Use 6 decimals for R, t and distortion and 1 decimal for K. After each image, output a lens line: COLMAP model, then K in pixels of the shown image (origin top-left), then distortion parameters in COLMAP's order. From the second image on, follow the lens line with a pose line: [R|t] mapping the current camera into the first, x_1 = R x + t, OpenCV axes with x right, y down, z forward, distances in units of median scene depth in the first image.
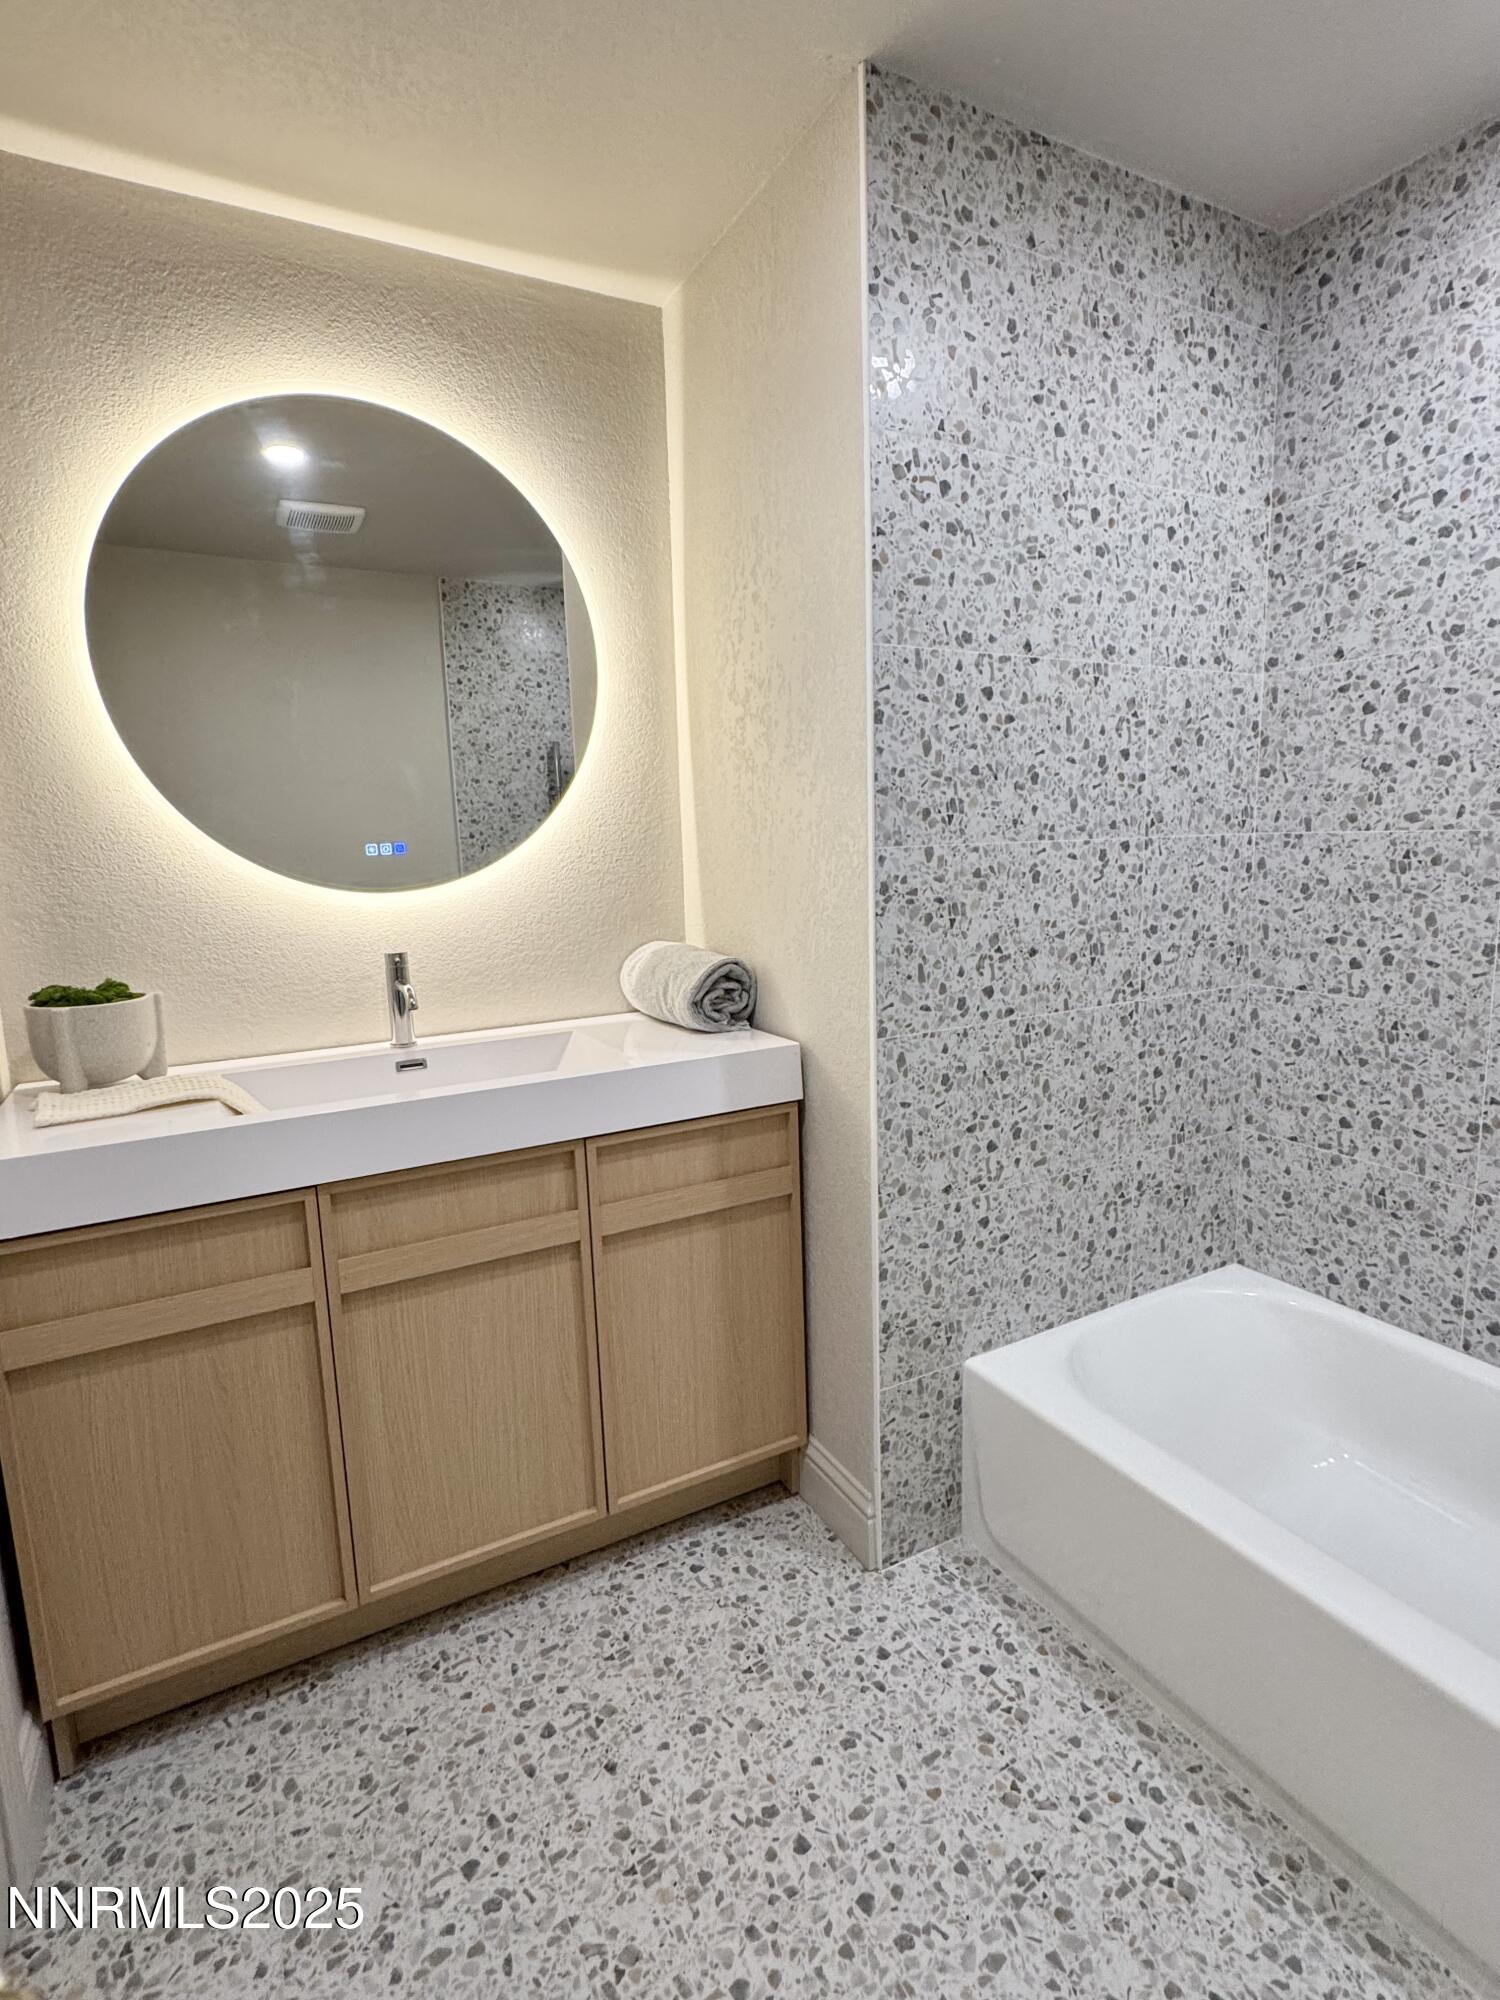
lens RADIAL K [[994.2, 0, 756.3], [0, 994.2, 993.2], [0, 0, 1]] dist [-0.001590, -0.001279]
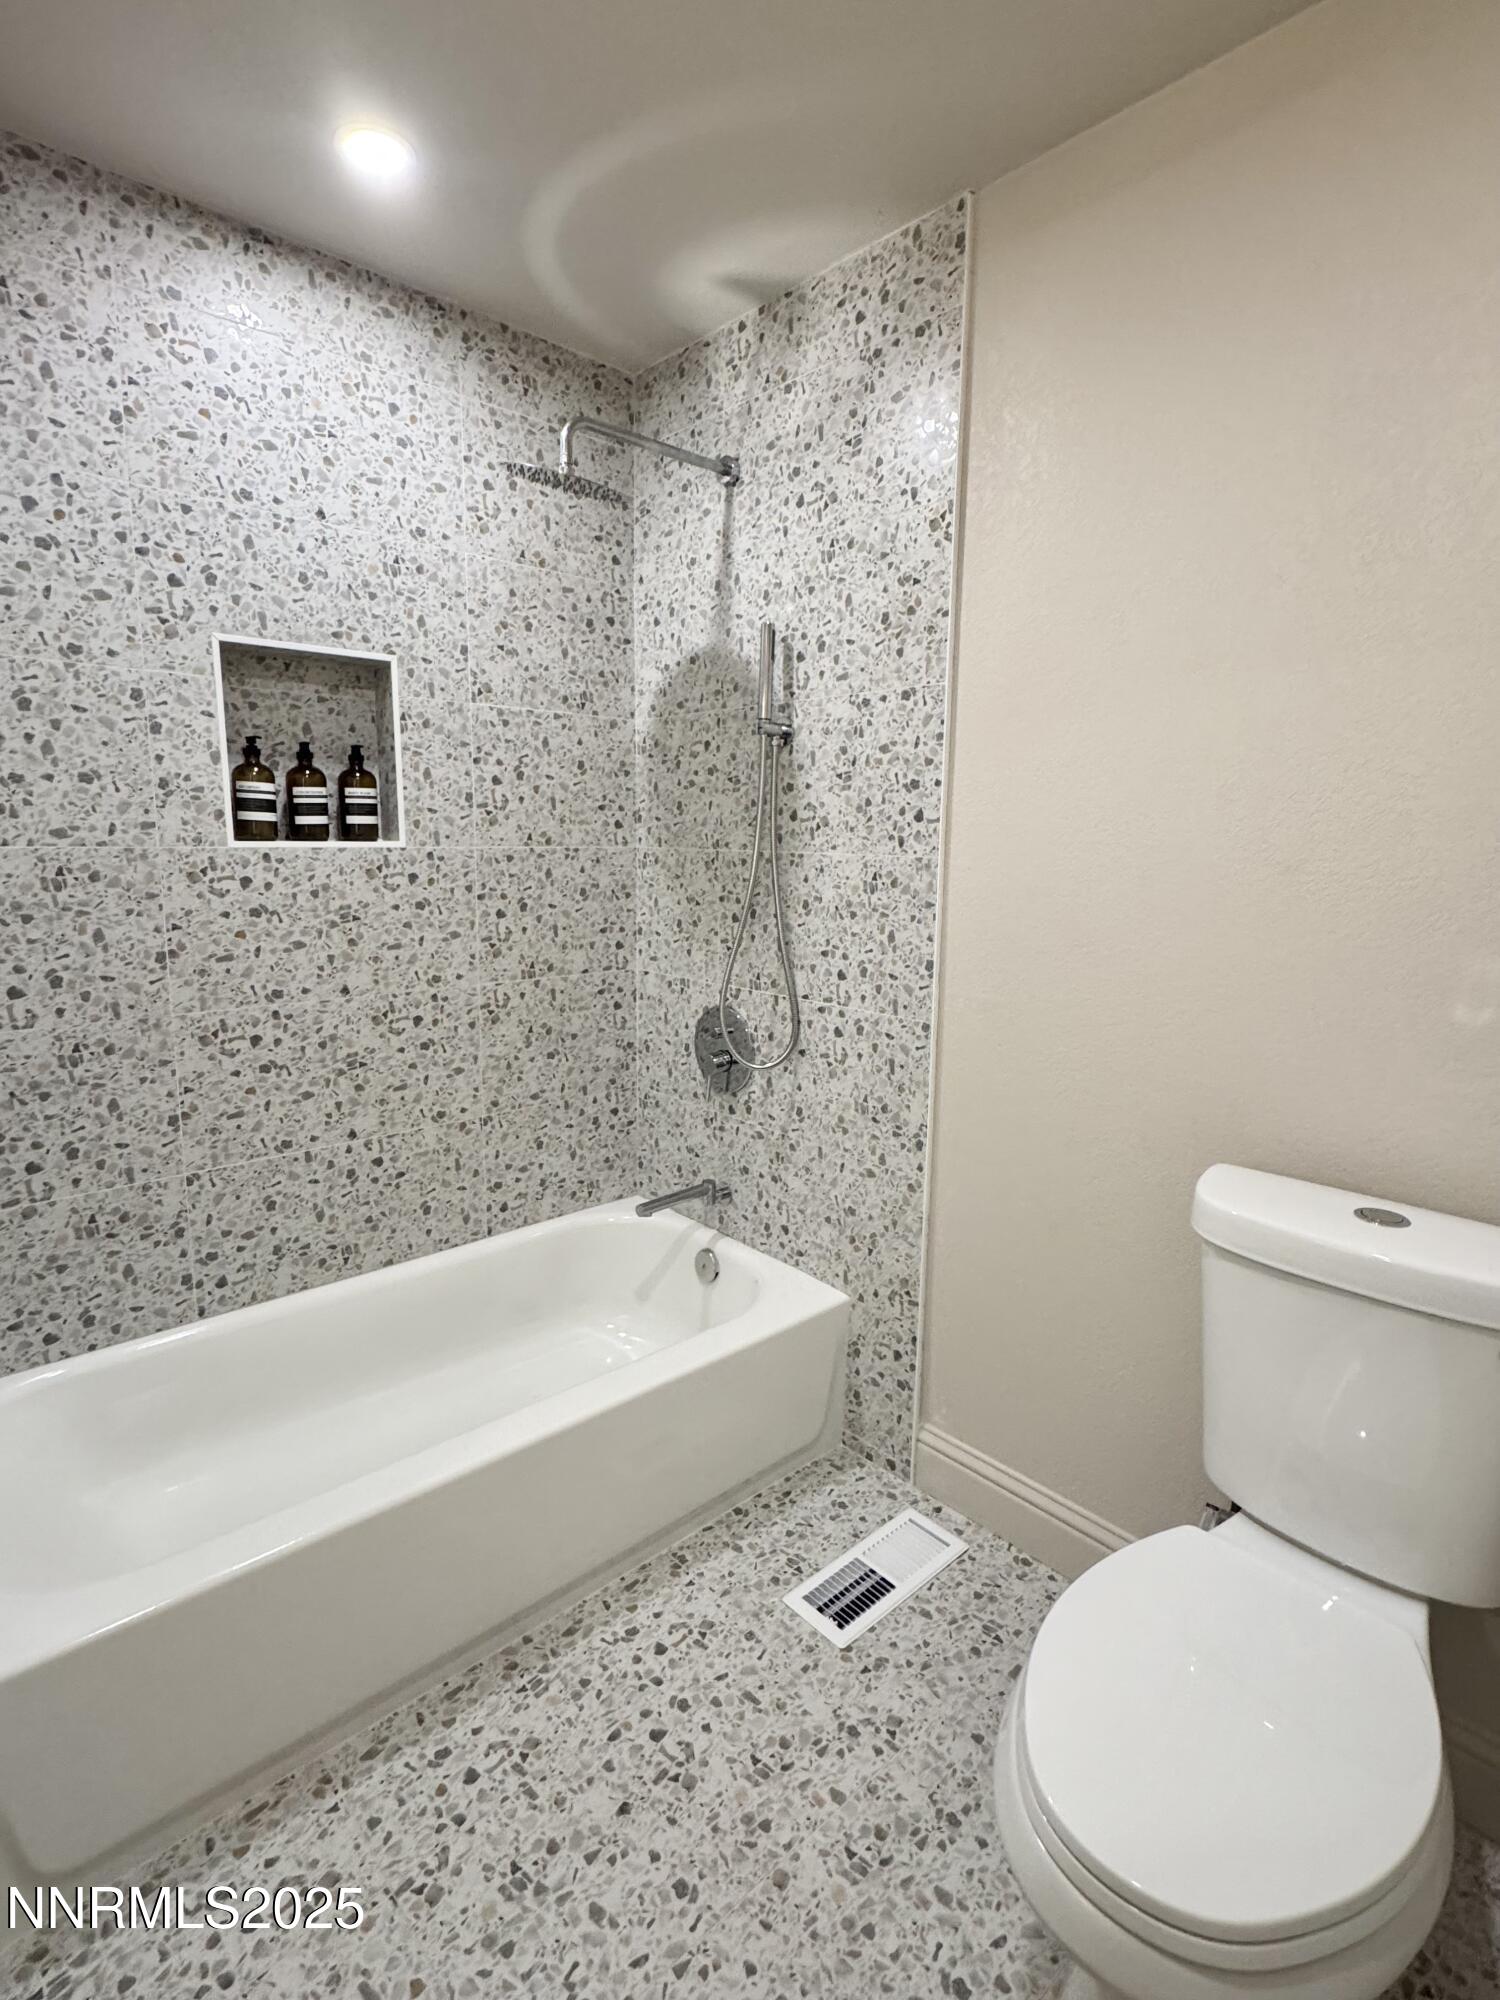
lens RADIAL K [[994.2, 0, 756.3], [0, 994.2, 993.2], [0, 0, 1]] dist [-0.001590, -0.001279]
pose [[-0.241221, -0.132912, 0.961326, -0.476658], [0.141841, 0.975111, 0.170409, -0.097957], [-0.960049, 0.177462, -0.216365, 0.612289]]
